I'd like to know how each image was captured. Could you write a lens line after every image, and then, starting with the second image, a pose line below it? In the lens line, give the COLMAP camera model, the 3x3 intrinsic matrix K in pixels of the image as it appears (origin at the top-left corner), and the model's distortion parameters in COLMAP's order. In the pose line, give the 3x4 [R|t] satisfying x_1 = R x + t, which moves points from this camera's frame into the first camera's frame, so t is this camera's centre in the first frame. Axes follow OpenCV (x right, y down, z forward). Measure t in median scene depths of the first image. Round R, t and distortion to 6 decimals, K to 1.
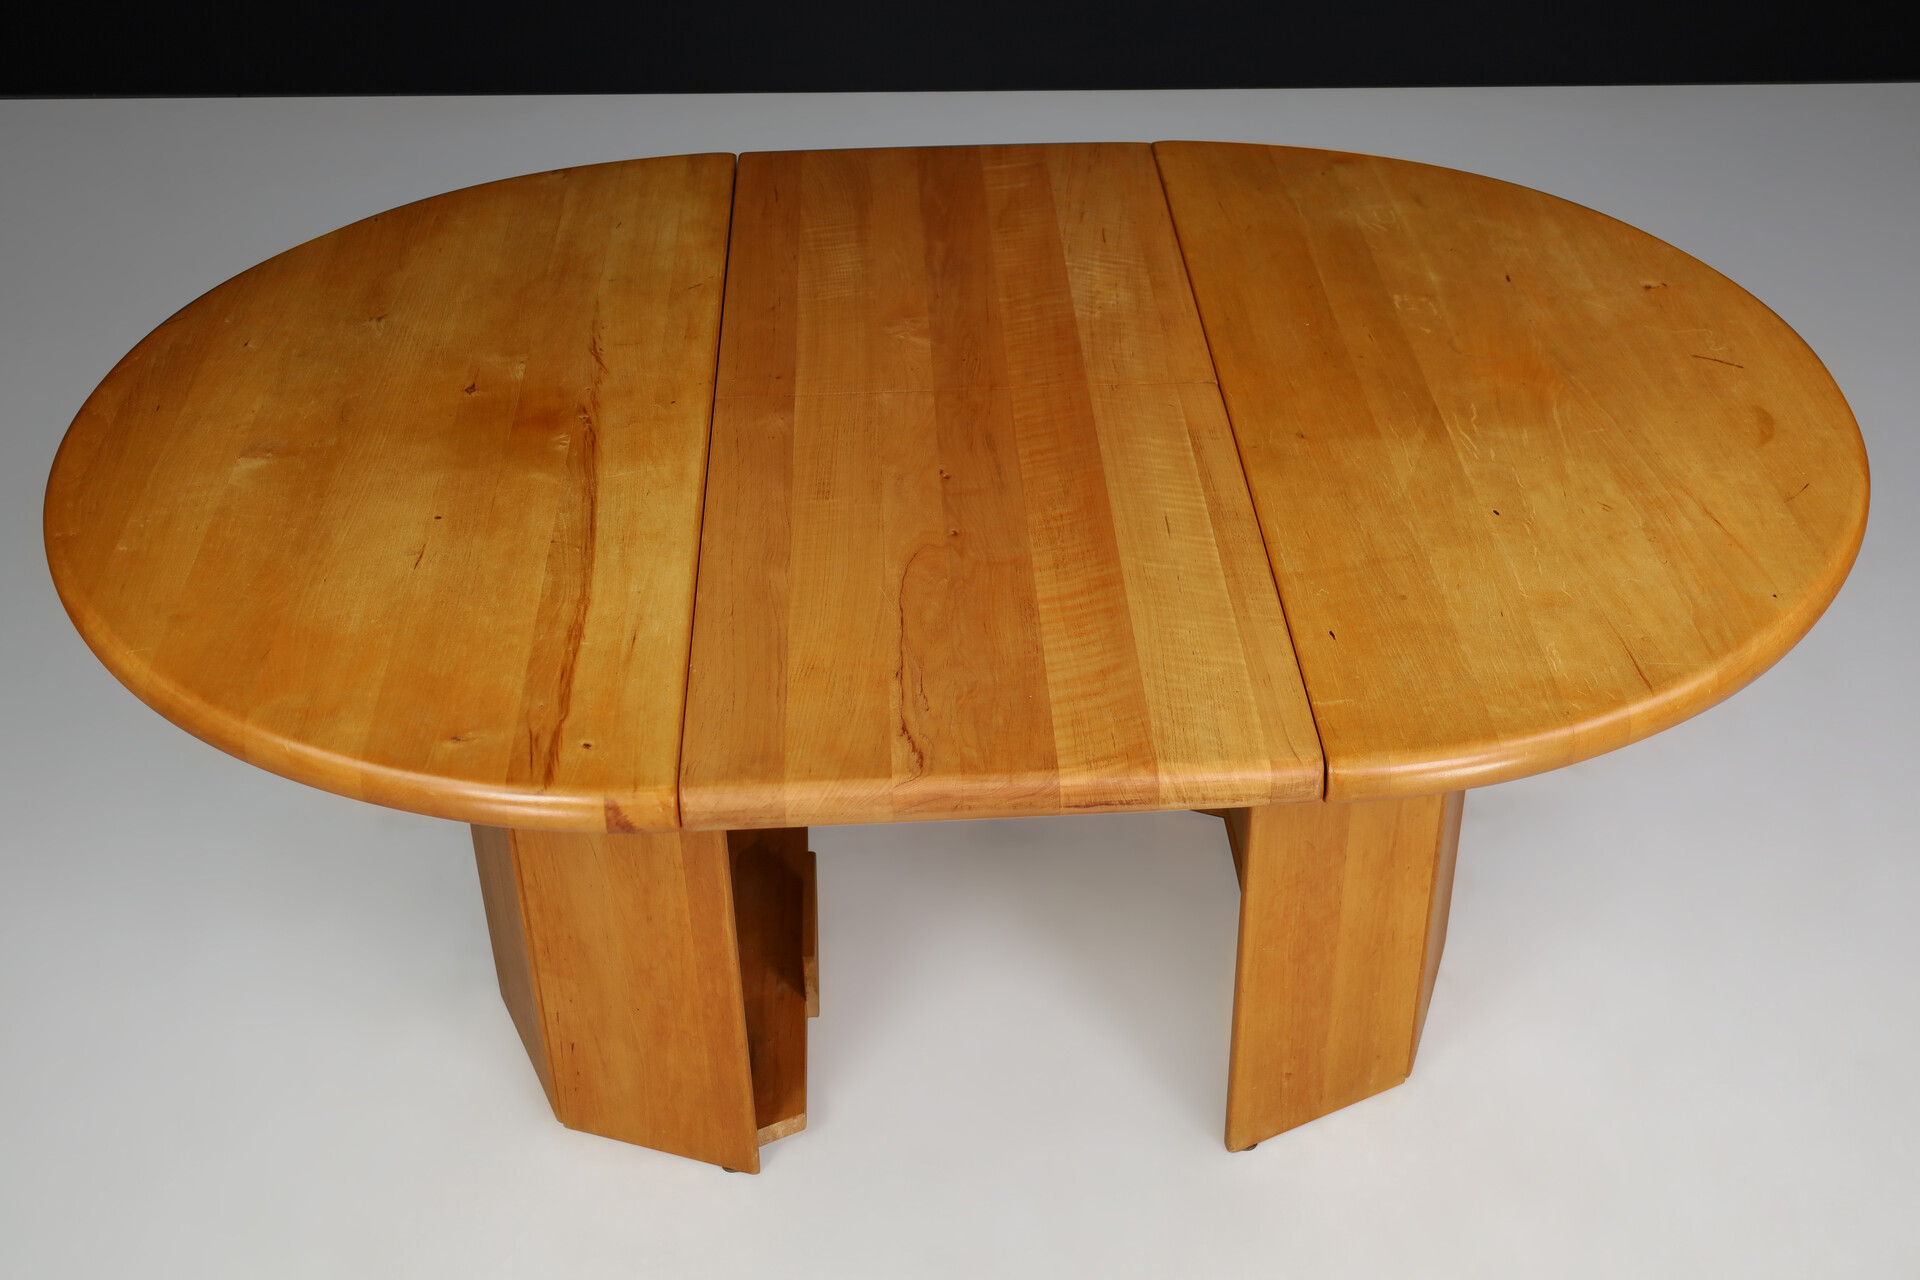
lens RADIAL K [[2296.4, 0, 1141.2], [0, 2296.4, 597.0], [0, 0, 1]] dist [0.001279, -0.001637]
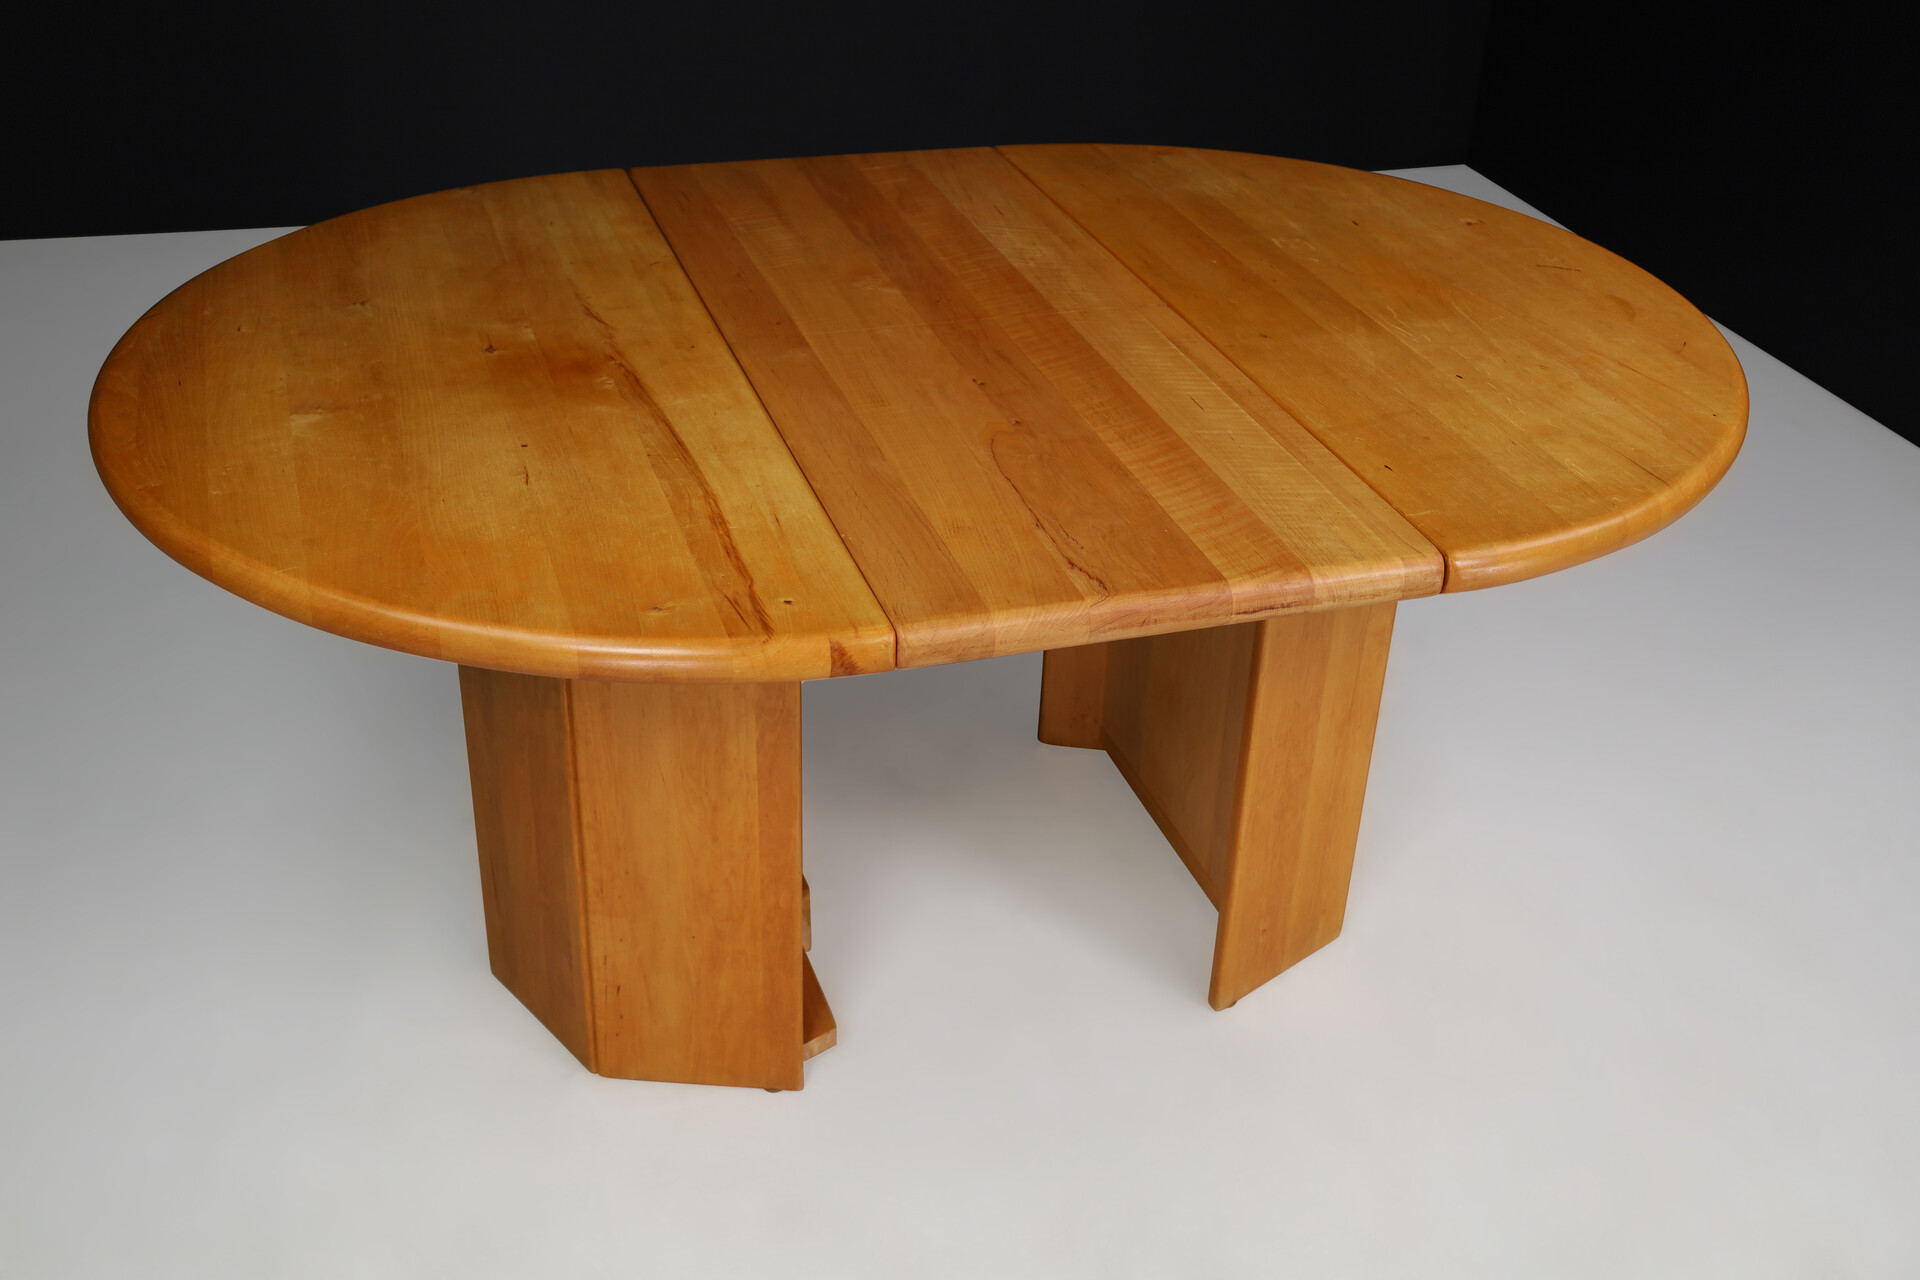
lens RADIAL K [[1991.5, 0, 1039.5], [0, 1991.5, 642.8], [0, 0, 1]] dist [0.000613, 0.013900]
pose [[0.968760, -0.098646, 0.227538, -0.286046], [0.111286, 0.992841, -0.043378, 0.114170], [-0.221630, 0.067344, 0.972803, 0.084423]]
